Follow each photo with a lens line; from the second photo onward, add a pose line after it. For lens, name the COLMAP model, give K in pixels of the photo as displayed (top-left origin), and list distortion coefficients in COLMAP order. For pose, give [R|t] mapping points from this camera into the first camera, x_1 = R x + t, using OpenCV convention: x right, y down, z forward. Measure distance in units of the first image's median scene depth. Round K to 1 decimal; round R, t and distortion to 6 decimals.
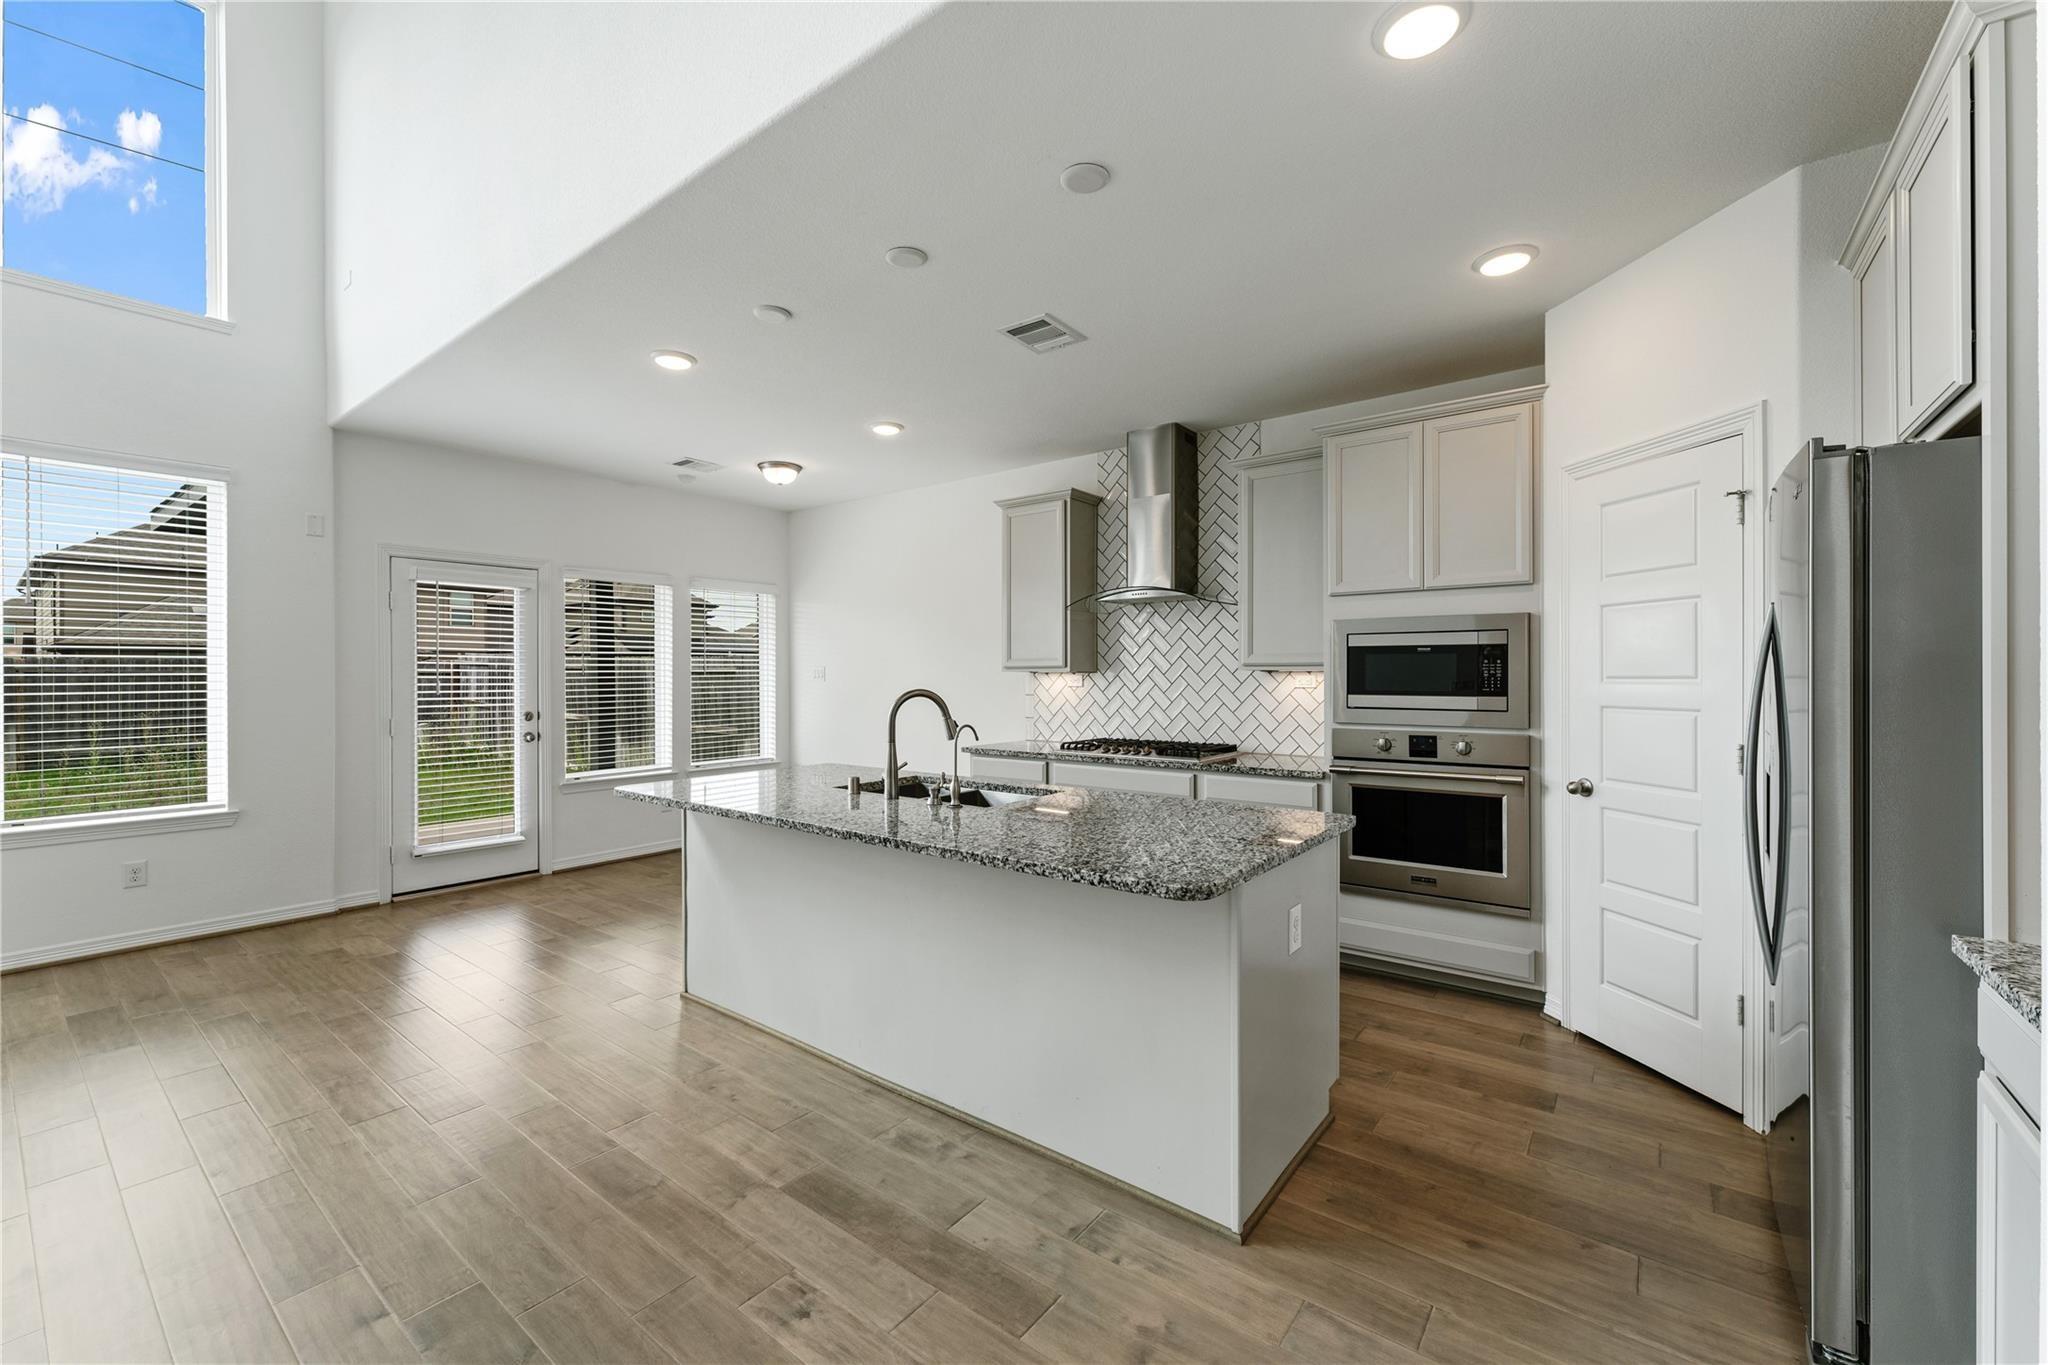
lens RADIAL K [[821.7, 0, 1026.6], [0, 821.7, 676.2], [0, 0, 1]] dist [0.002083, -0.000313]
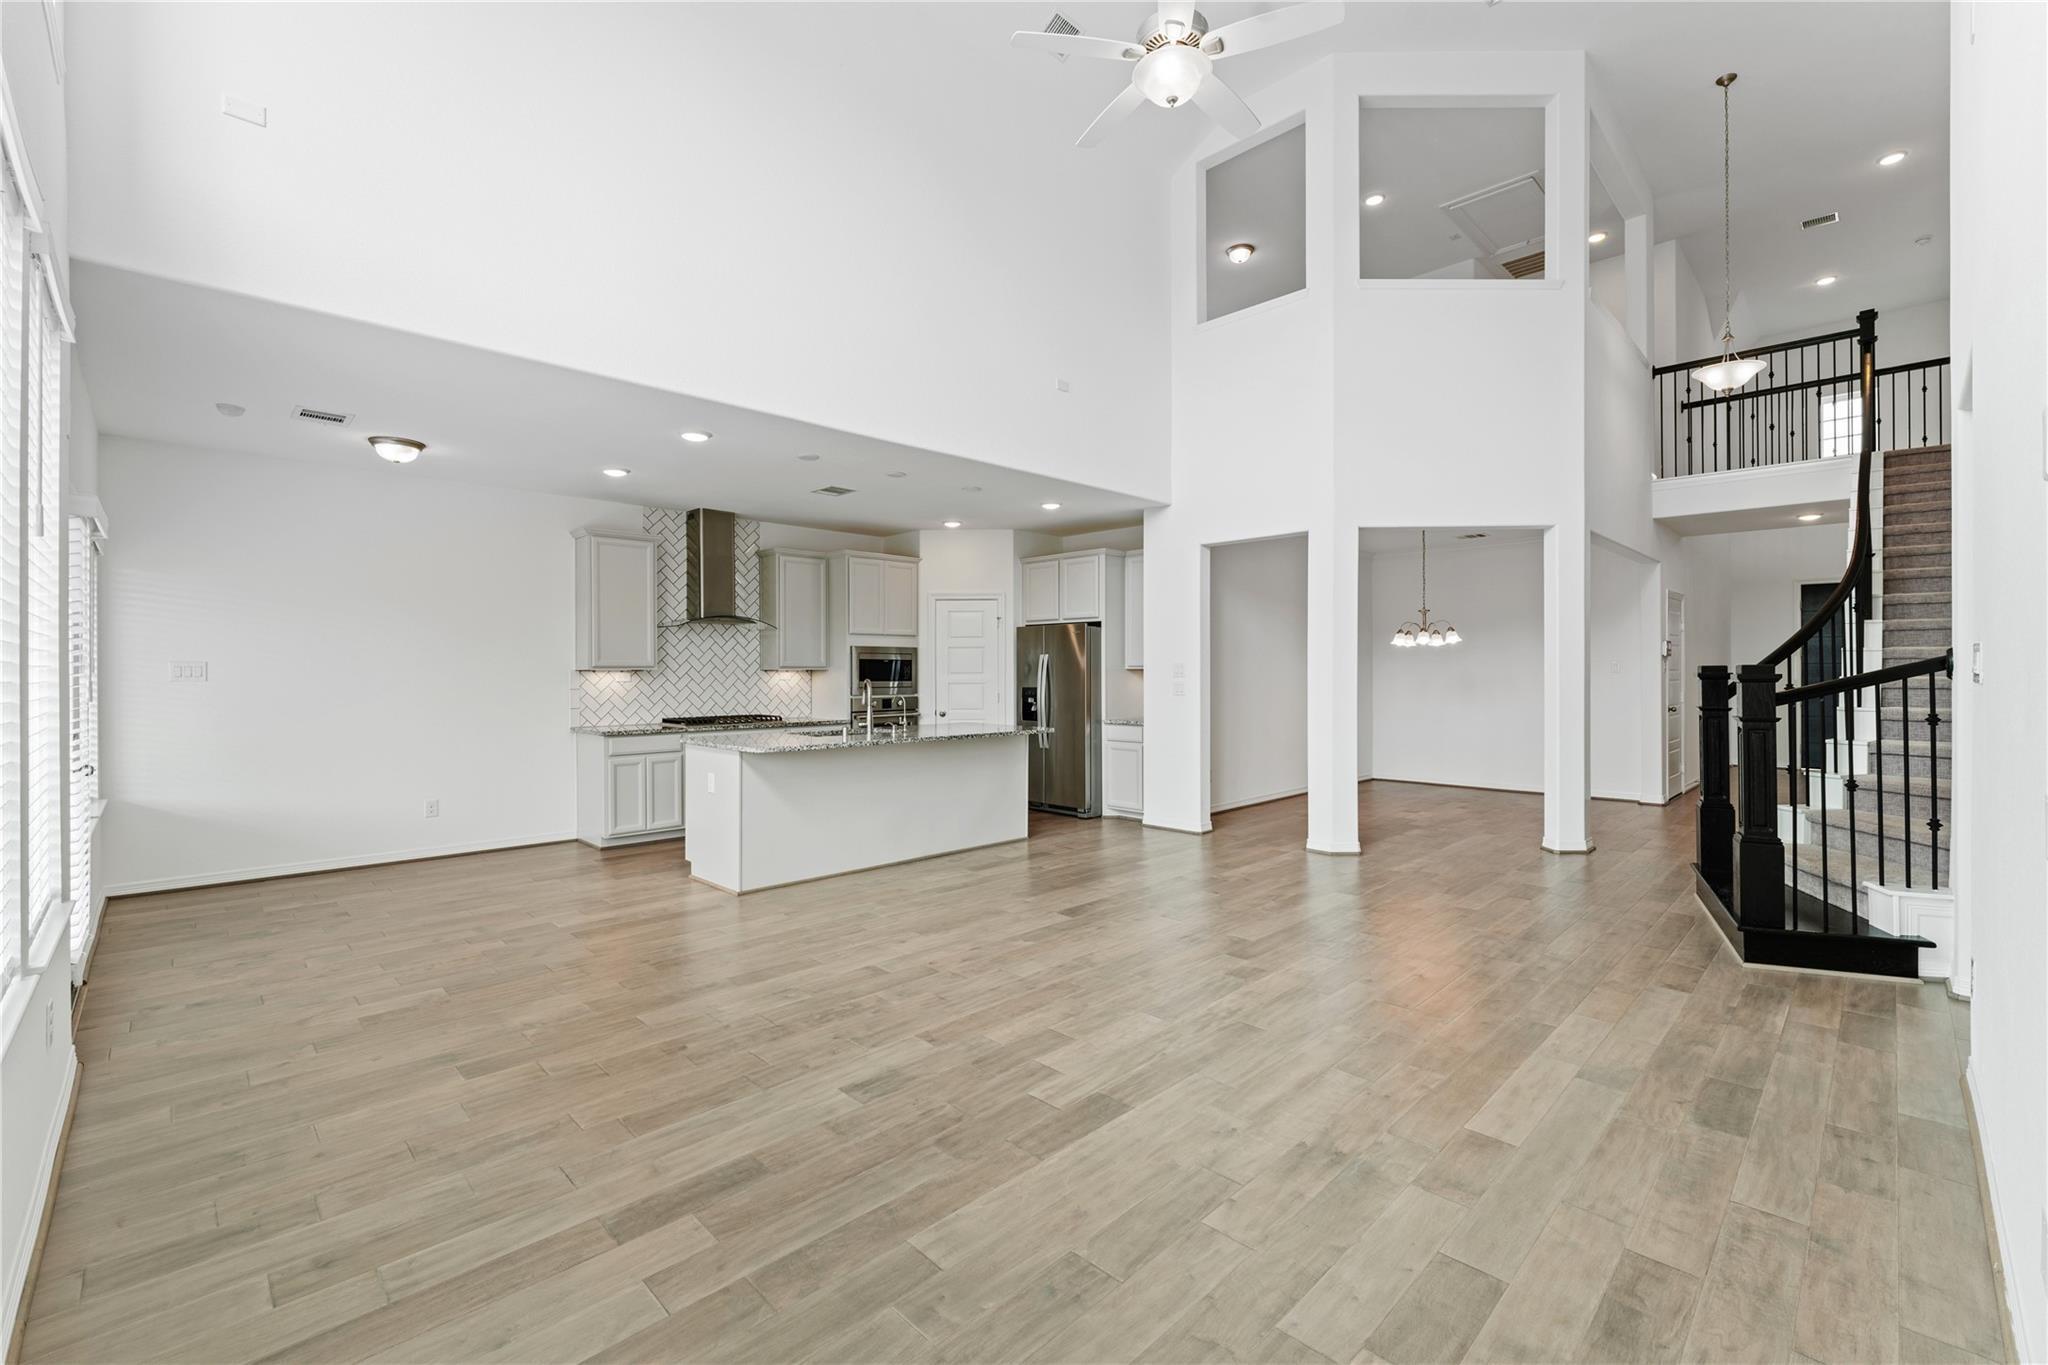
lens RADIAL K [[864.8, 0, 1021.9], [0, 864.8, 672.9], [0, 0, 1]] dist [-0.005311, 0.001187]
pose [[0.133843, 0.000797, 0.991002, -1.723634], [0.003585, 0.999993, -0.001288, 0.004096], [-0.990996, 0.003725, 0.133839, 0.285246]]
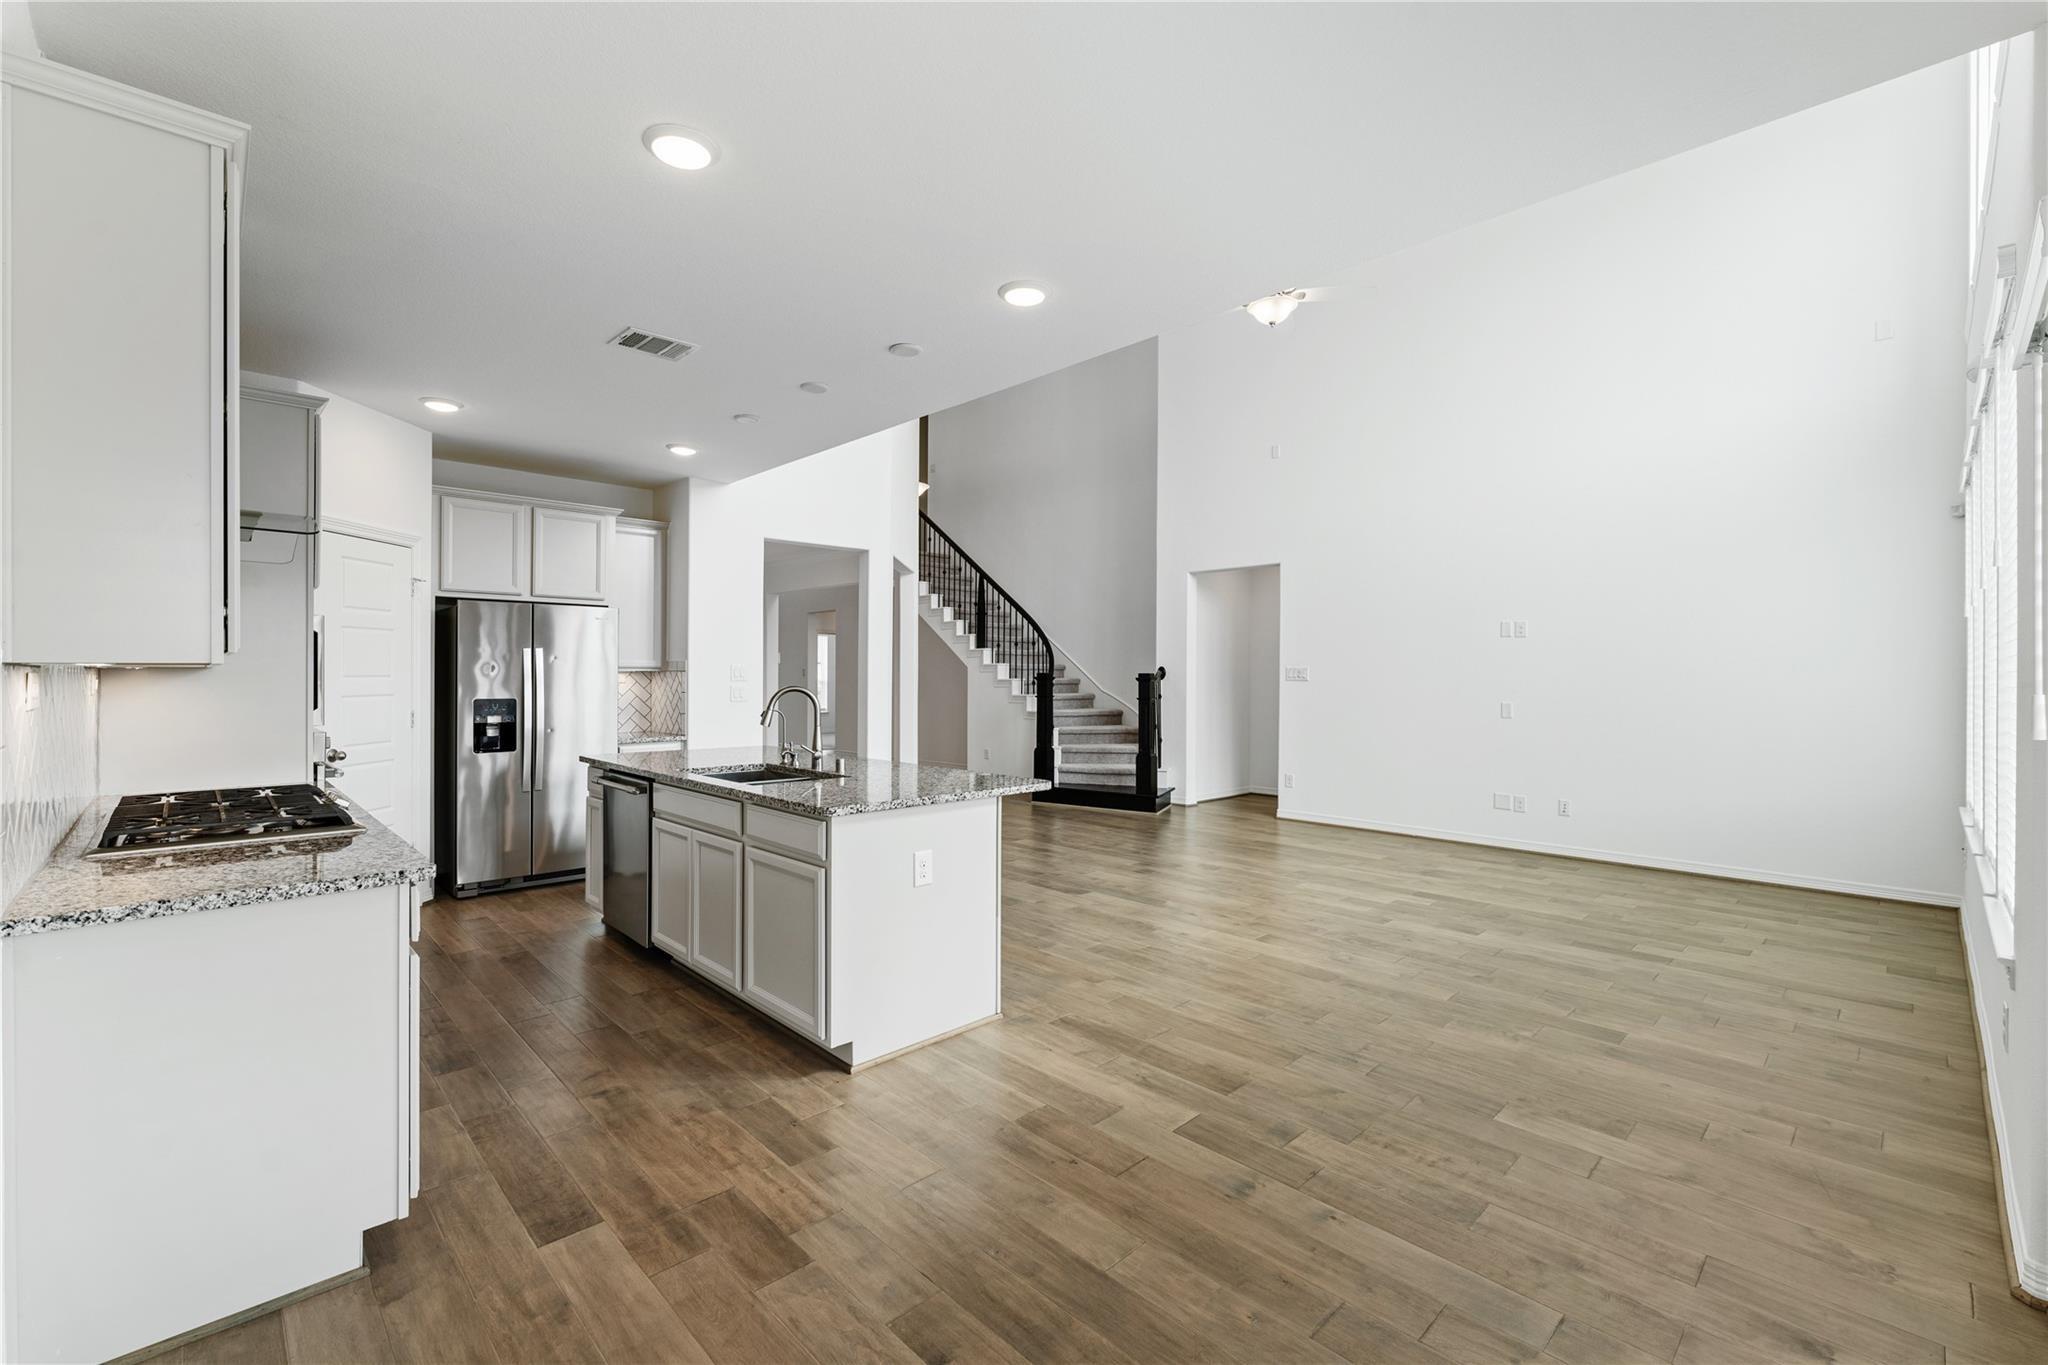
lens RADIAL K [[864.8, 0, 1028.2], [0, 864.8, 679.9], [0, 0, 1]] dist [-0.005311, 0.001187]
pose [[-0.988921, -0.000353, 0.148443, -0.555349], [0.000601, 0.999979, 0.006379, -0.001708], [-0.148443, 0.006397, -0.988900, 1.835824]]
